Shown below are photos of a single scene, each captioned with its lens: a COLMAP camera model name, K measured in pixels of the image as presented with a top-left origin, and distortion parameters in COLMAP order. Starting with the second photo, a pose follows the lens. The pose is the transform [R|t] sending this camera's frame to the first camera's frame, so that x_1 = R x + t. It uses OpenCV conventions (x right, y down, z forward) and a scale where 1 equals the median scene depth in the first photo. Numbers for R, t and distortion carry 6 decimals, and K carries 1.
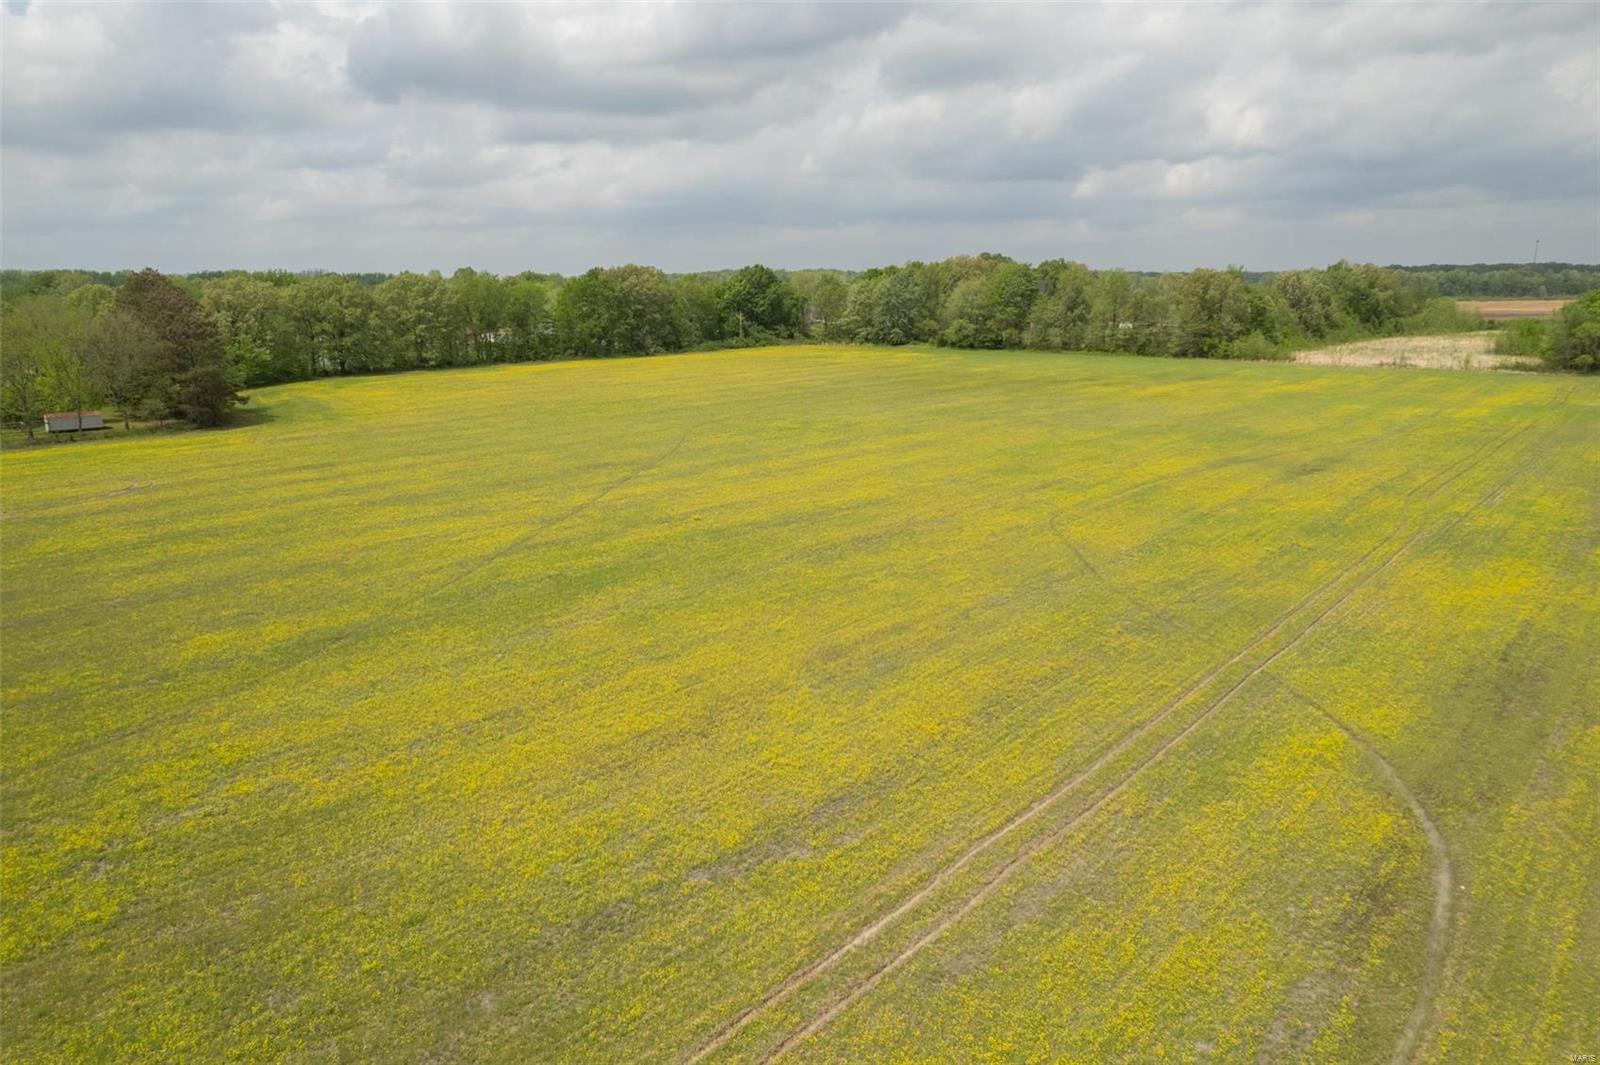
lens RADIAL K [[1041.9, 0, 798.7], [0, 1041.9, 539.8], [0, 0, 1]] dist [-0.081251, 0.073707]
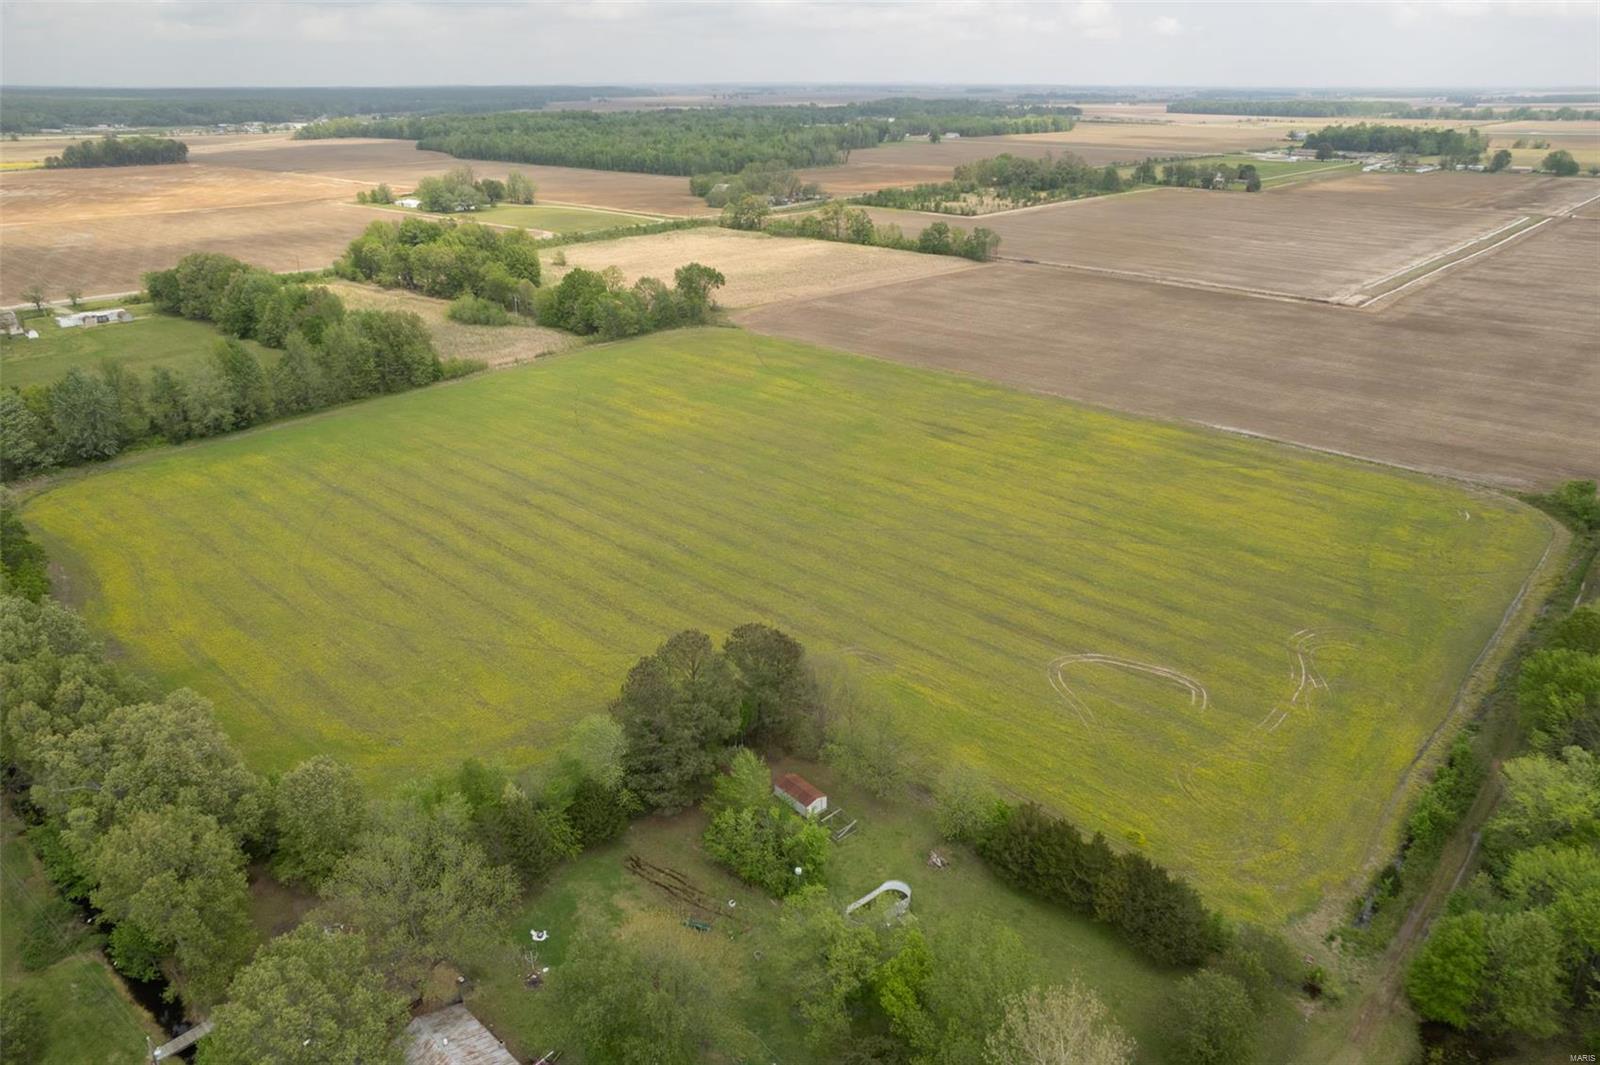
lens RADIAL K [[1041.9, 0, 798.7], [0, 1041.9, 539.8], [0, 0, 1]] dist [-0.081251, 0.073707]
pose [[0.003332, -0.398543, 0.917144, -0.831642], [0.240139, 0.890630, 0.386149, -0.382693], [-0.970733, 0.218955, 0.098674, 0.487770]]
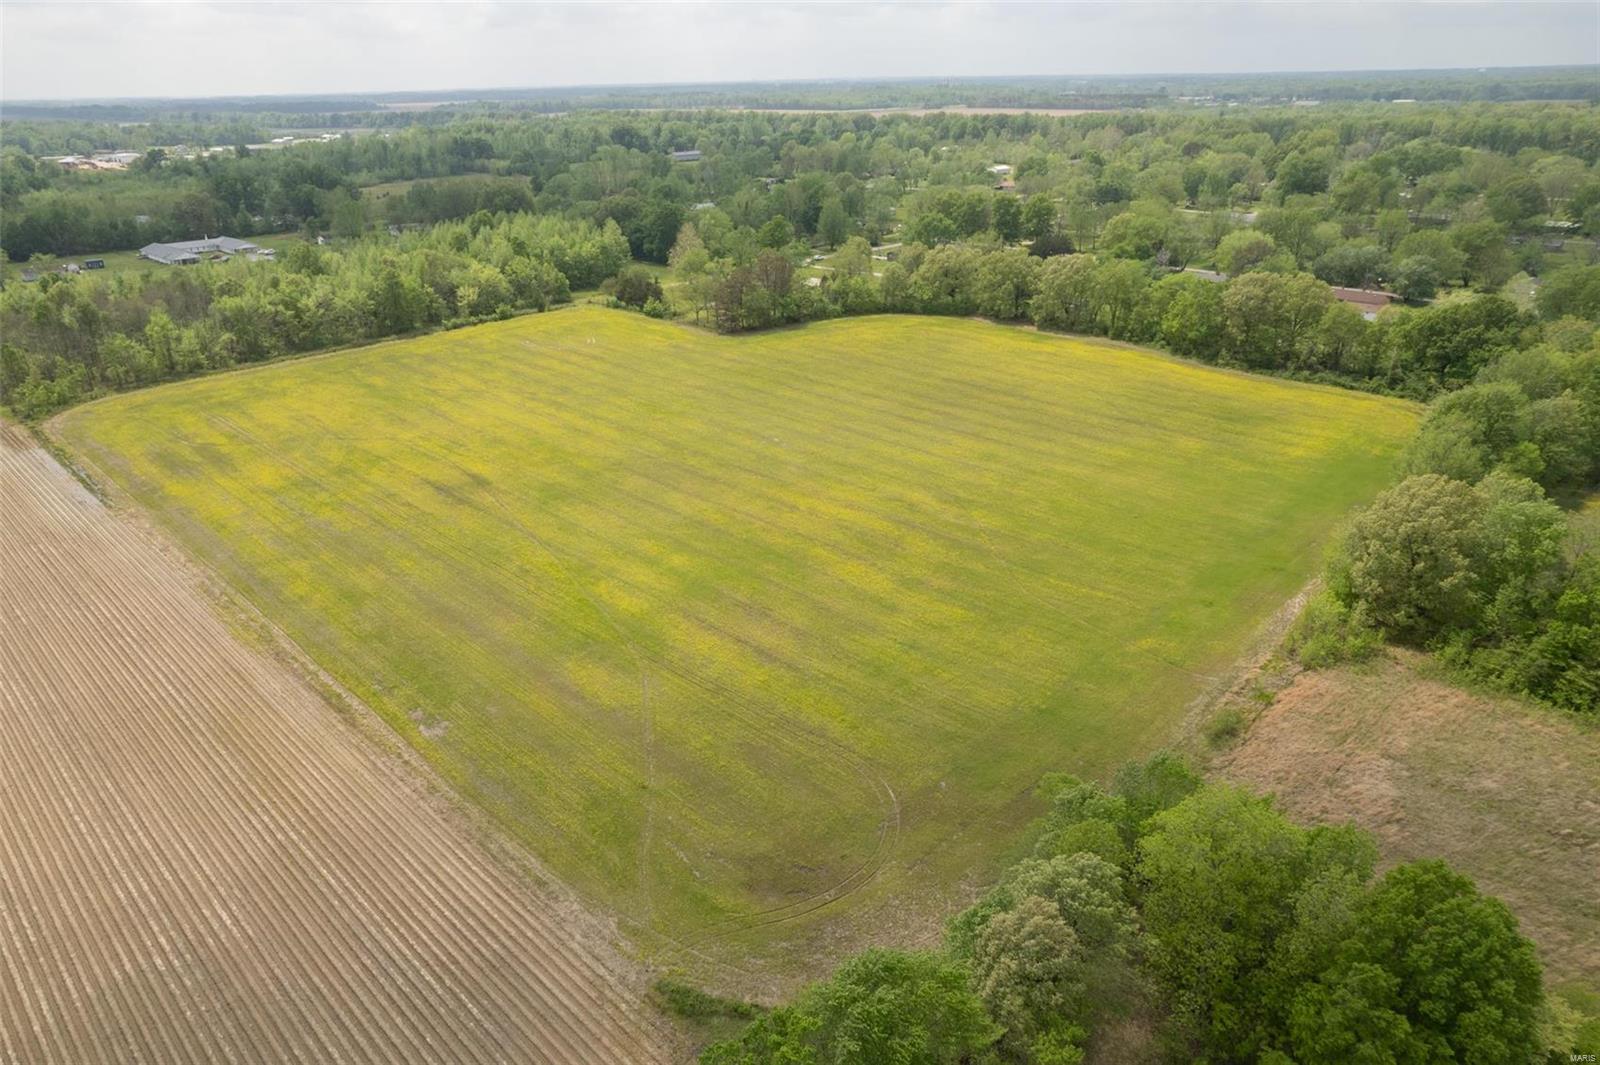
lens RADIAL K [[1041.9, 0, 798.7], [0, 1041.9, 539.8], [0, 0, 1]] dist [-0.081251, 0.073707]
pose [[-0.044055, 0.420426, -0.906257, 0.945032], [-0.221009, 0.880560, 0.419248, -0.396421], [0.974276, 0.218761, 0.054125, 0.646968]]
